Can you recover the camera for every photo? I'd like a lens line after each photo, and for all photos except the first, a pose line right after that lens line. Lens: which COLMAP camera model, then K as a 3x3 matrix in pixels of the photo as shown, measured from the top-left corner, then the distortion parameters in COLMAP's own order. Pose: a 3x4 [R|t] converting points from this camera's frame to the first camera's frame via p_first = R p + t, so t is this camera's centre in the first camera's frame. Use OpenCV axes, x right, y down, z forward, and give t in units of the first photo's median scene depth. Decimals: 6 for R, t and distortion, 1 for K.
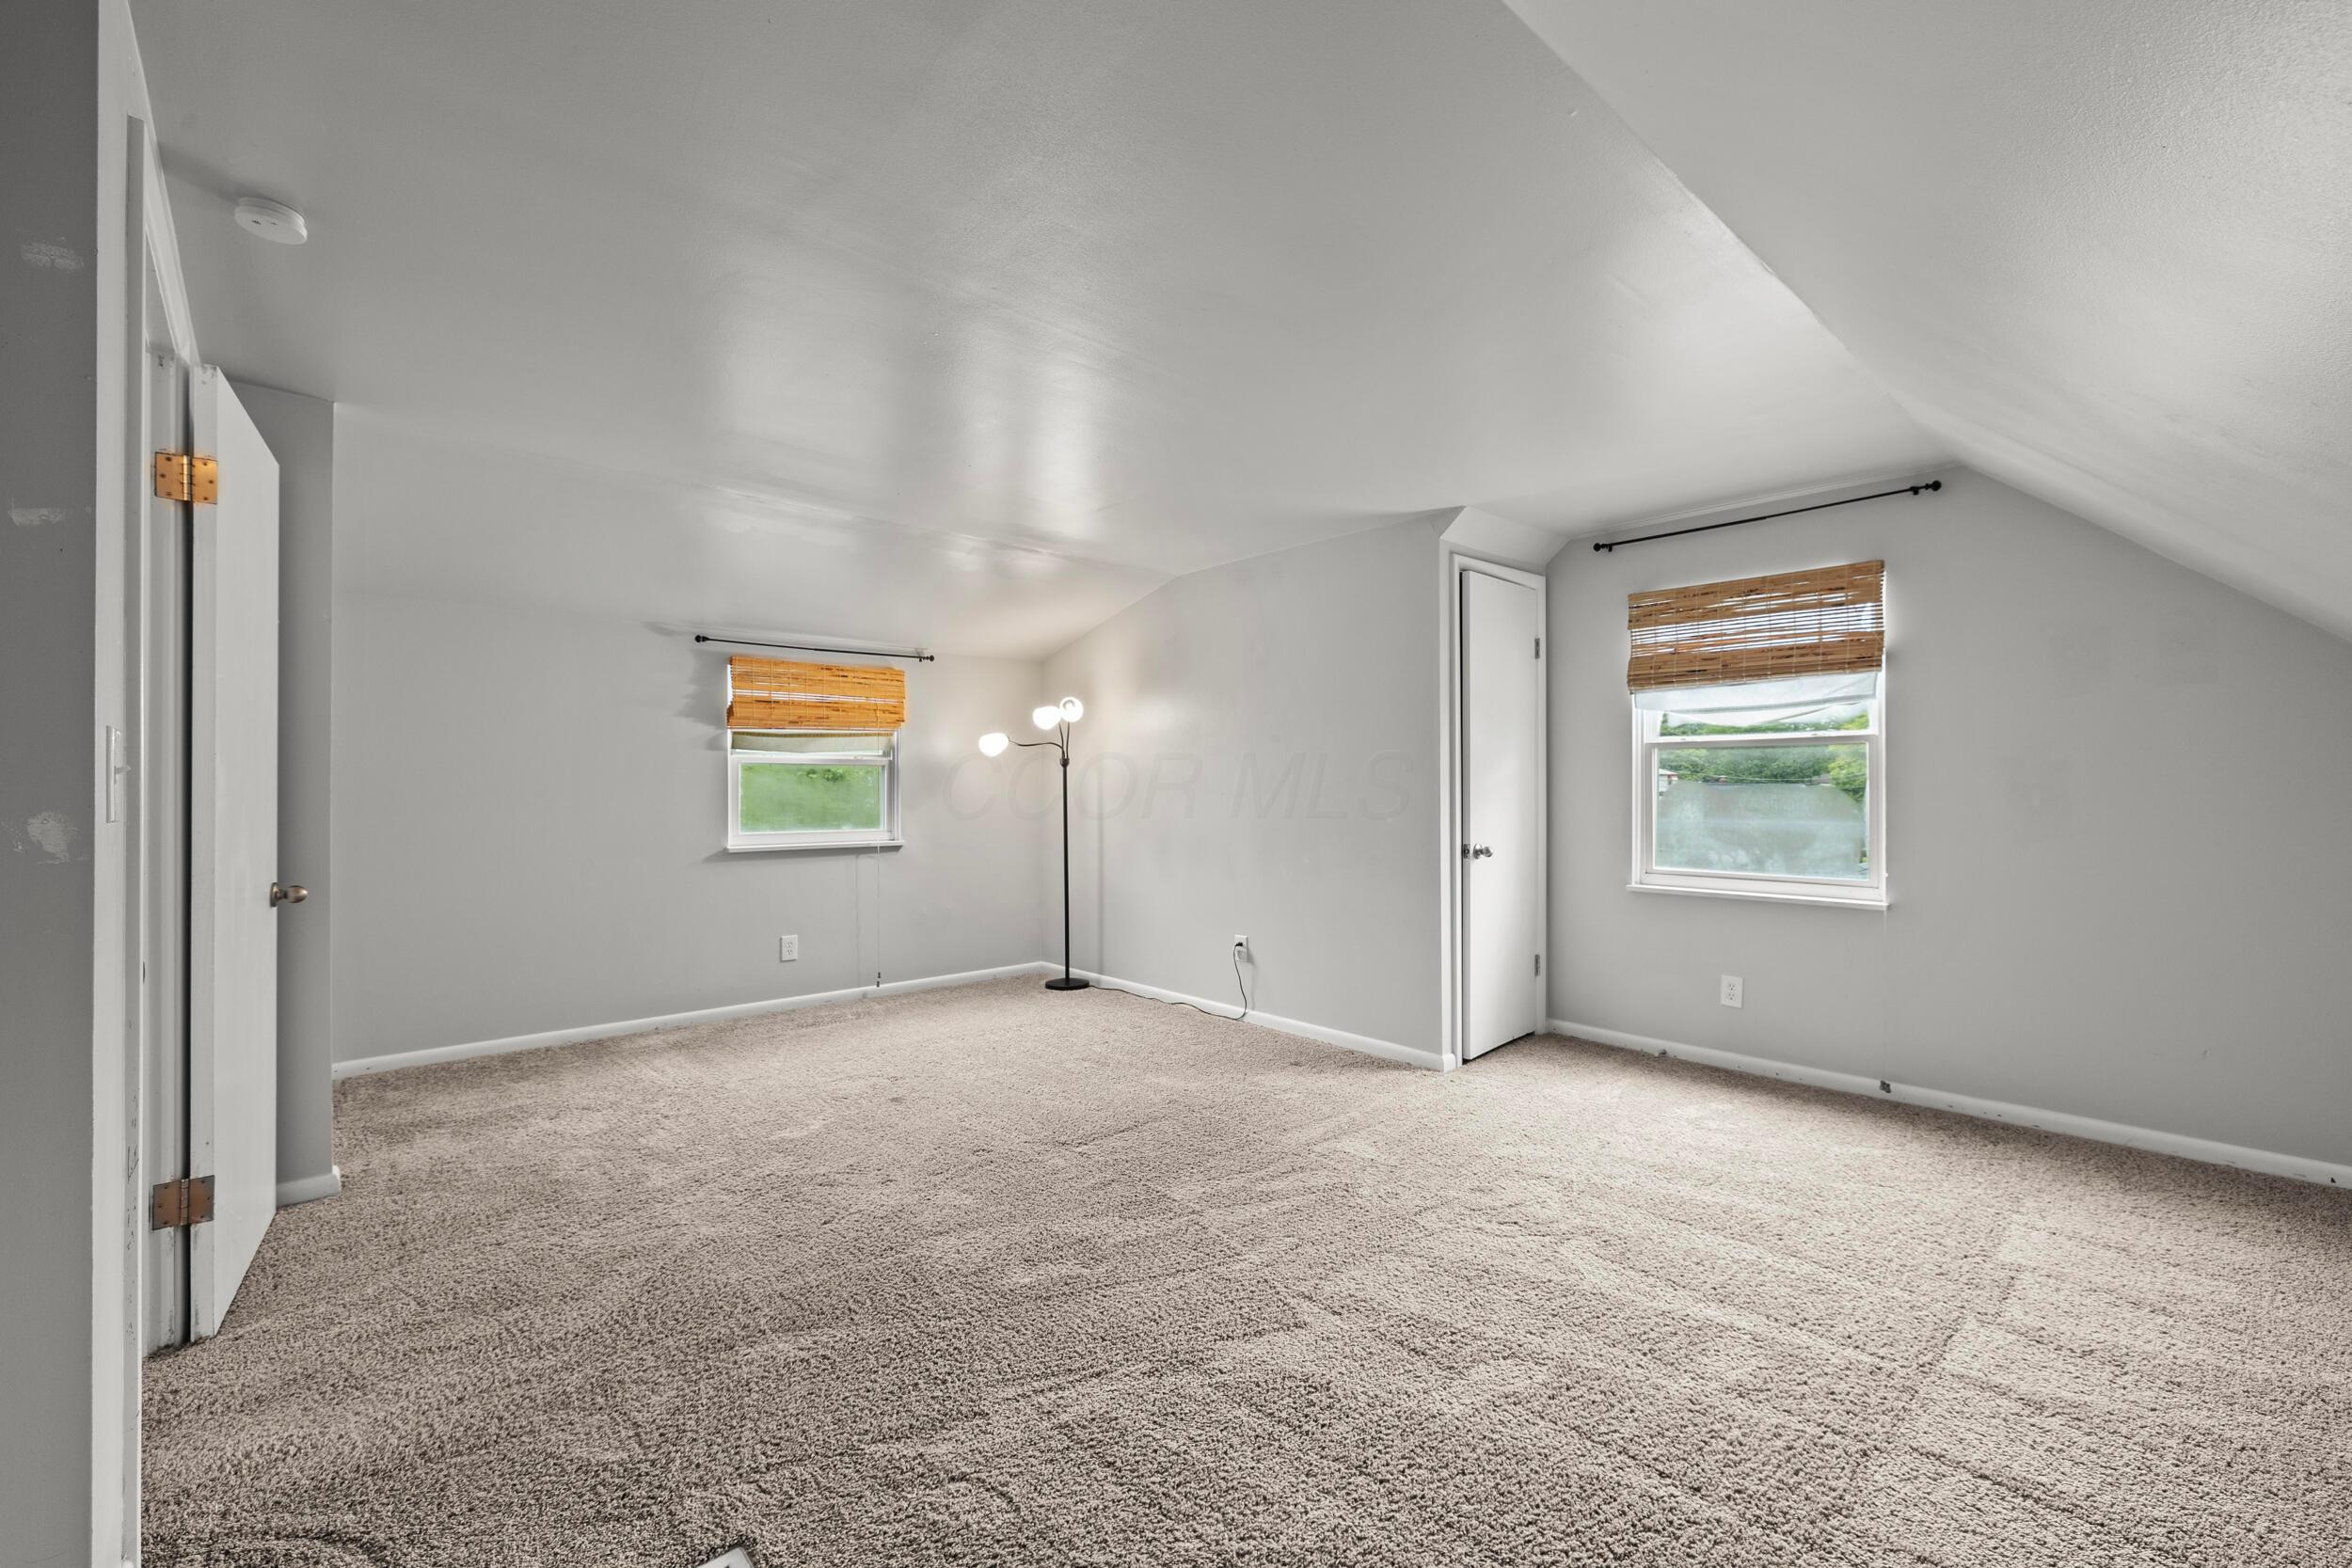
lens RADIAL K [[1002.4, 0, 1185.3], [0, 1002.4, 784.1], [0, 0, 1]] dist [-0.002371, 0.000001]
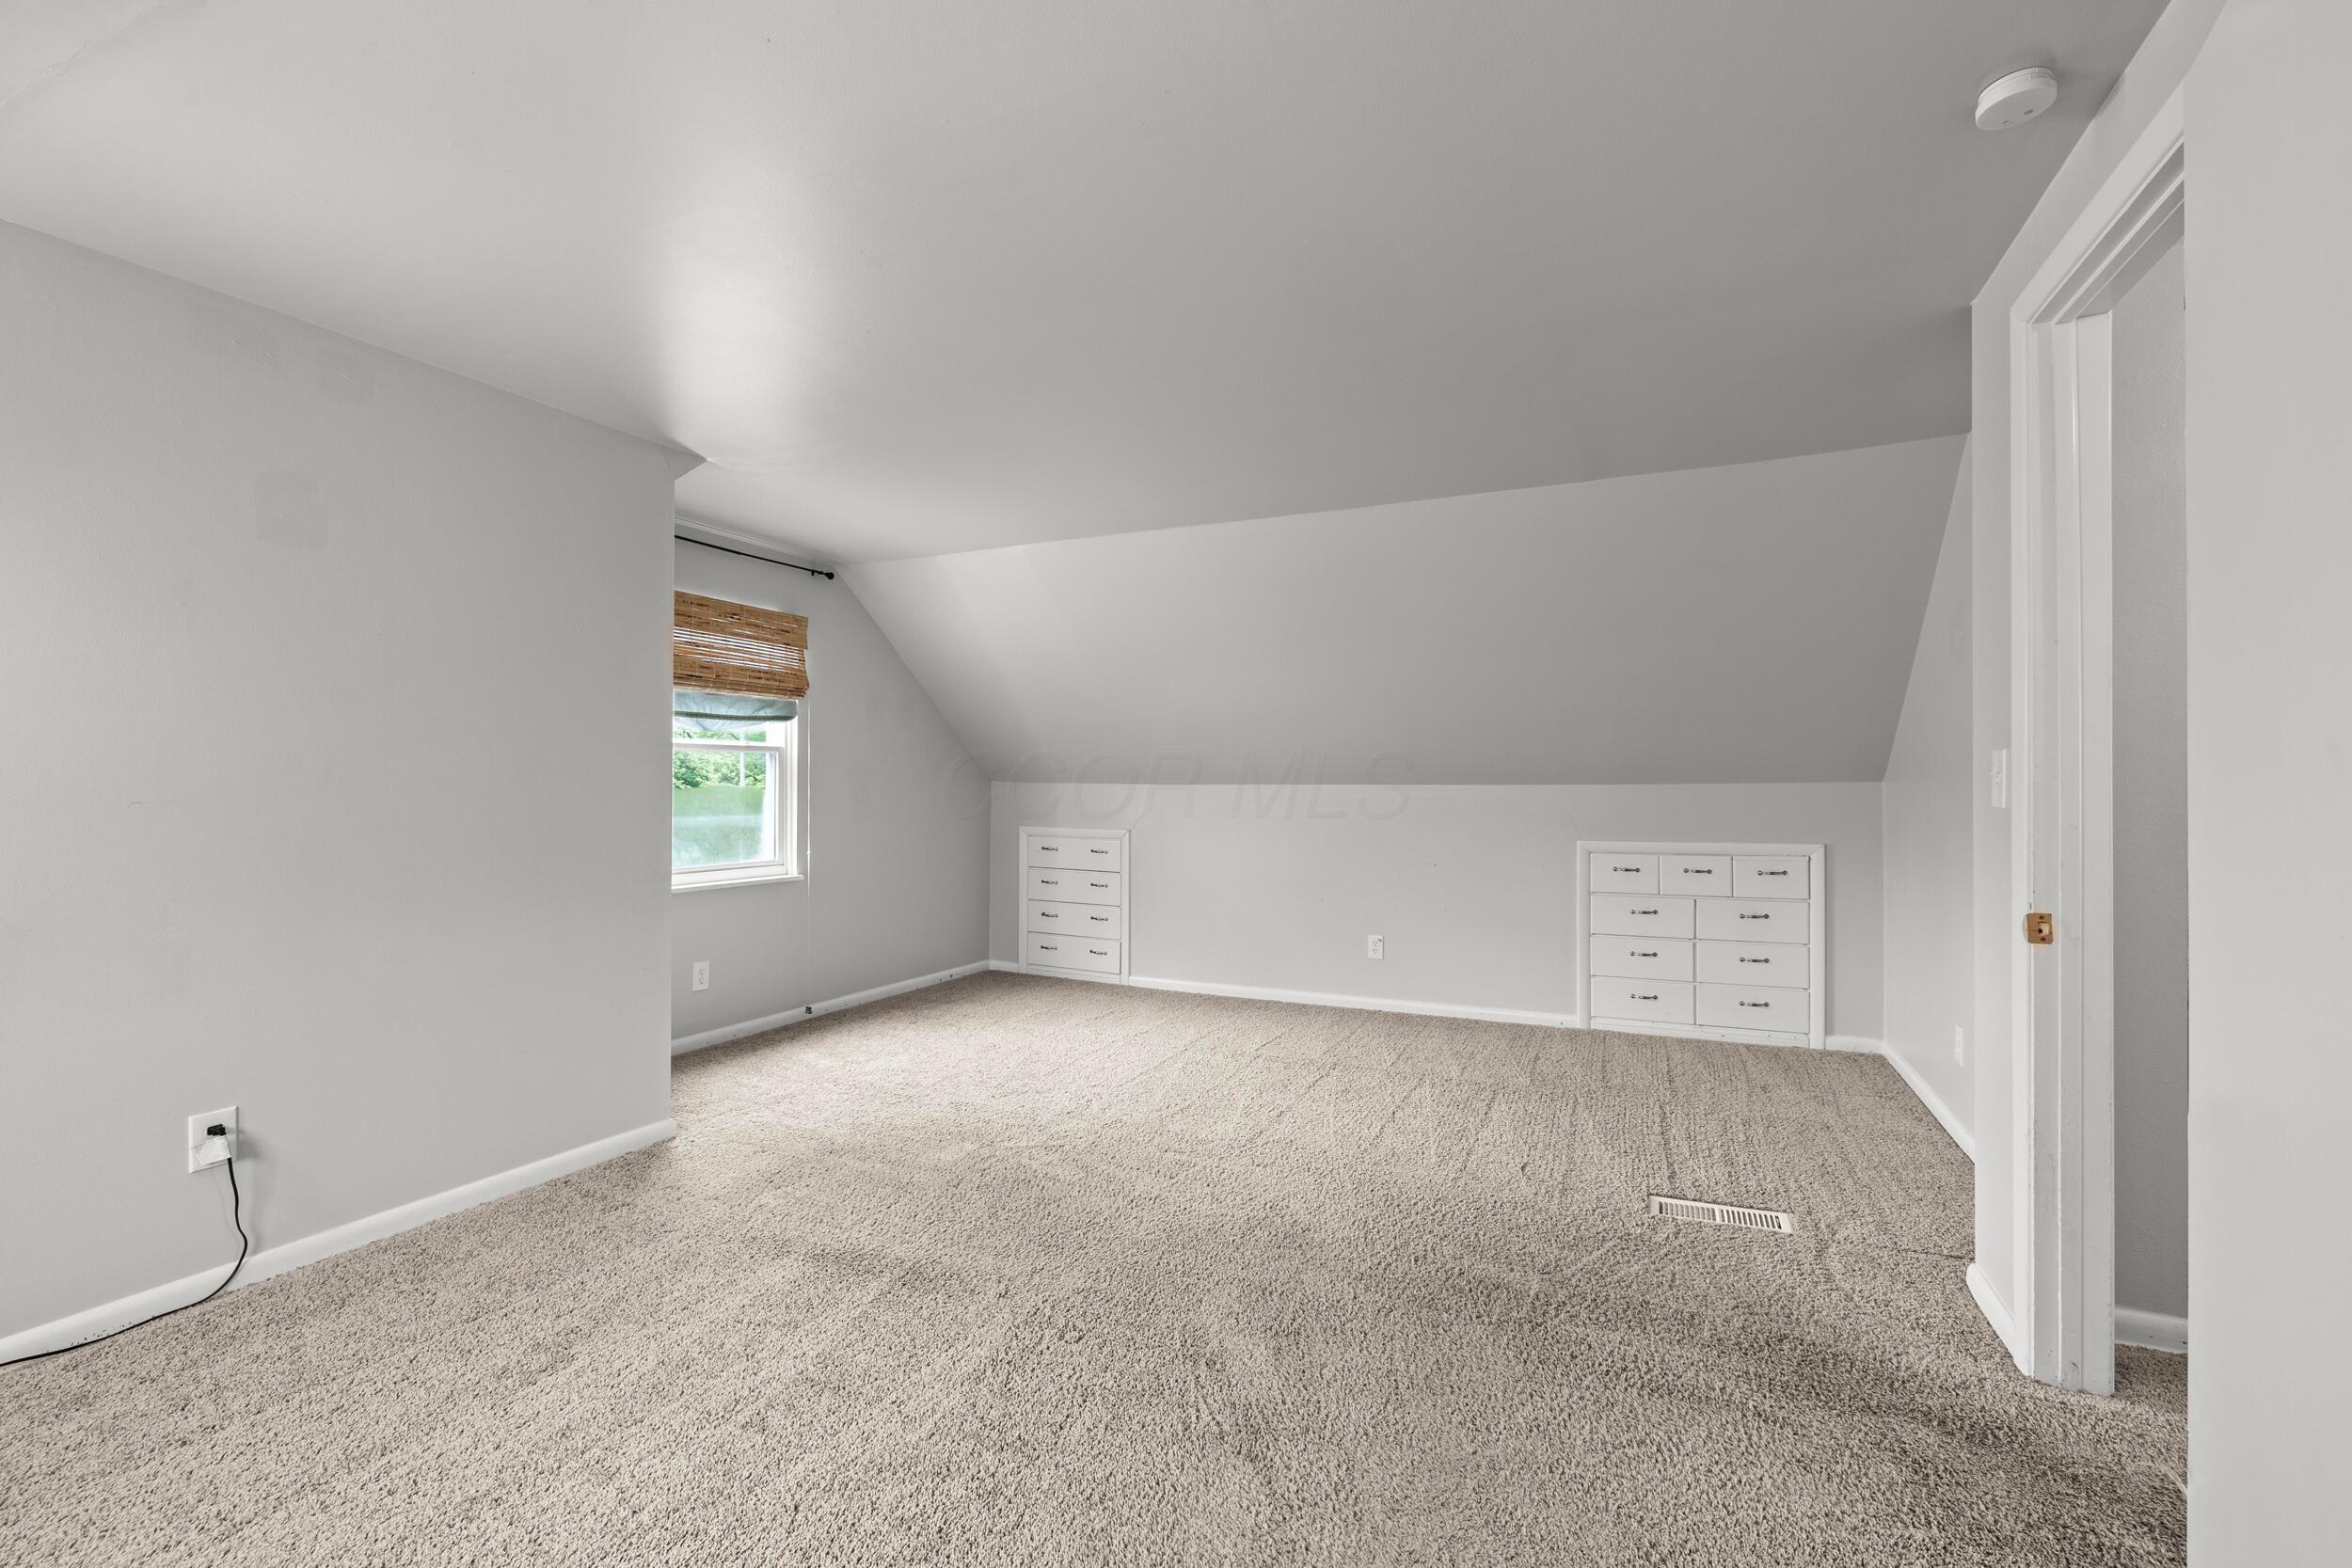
lens RADIAL K [[1002.4, 0, 1185.3], [0, 1002.4, 784.1], [0, 0, 1]] dist [-0.002371, 0.000001]
pose [[-0.386538, 0.007043, 0.922247, -0.667732], [0.005819, 0.999970, -0.005198, 0.008307], [-0.922255, 0.003358, -0.386567, 0.951174]]
